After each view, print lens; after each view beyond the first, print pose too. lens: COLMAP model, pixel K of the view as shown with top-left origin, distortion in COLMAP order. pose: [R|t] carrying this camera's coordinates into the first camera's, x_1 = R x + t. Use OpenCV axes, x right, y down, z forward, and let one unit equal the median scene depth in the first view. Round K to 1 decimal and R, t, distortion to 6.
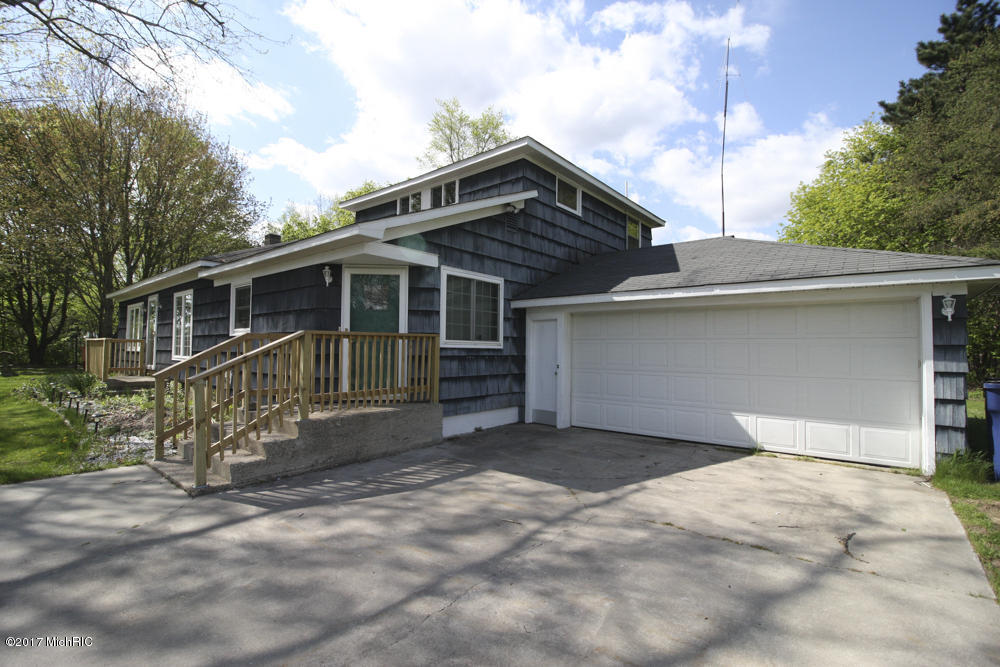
lens RADIAL K [[454.7, 0, 500.0], [0, 454.7, 333.5], [0, 0, 1]] dist [-0.018591, -0.000343]
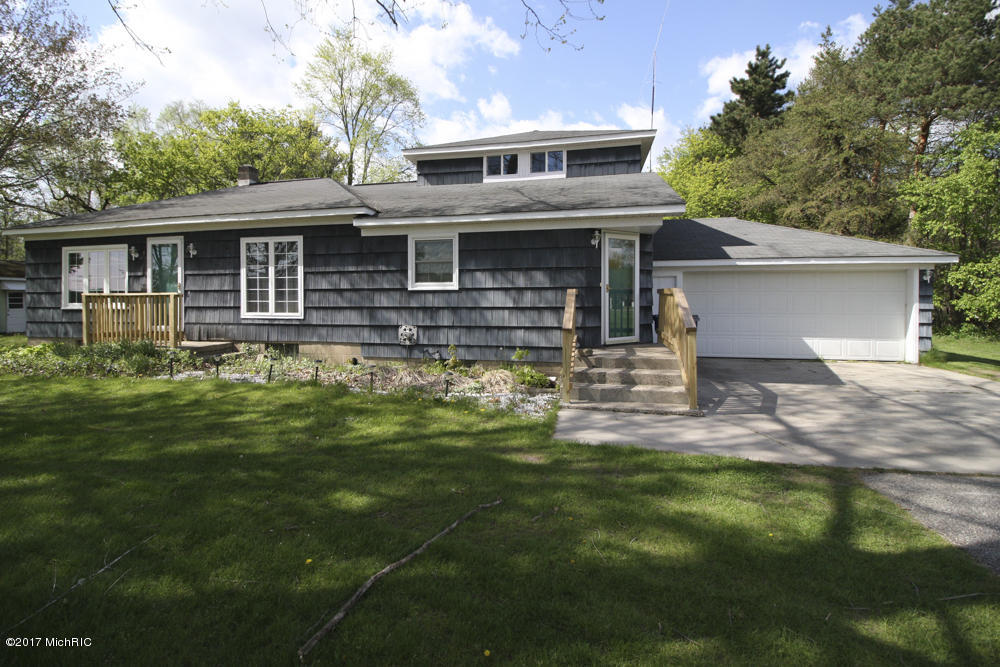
lens RADIAL K [[464.2, 0, 499.7], [0, 464.2, 299.8], [0, 0, 1]] dist [-0.022918, -0.000009]
pose [[0.893138, -0.012867, 0.449599, -1.148045], [-0.004455, 0.999289, 0.037449, -0.014734], [-0.449761, -0.035450, 0.892445, 0.048724]]
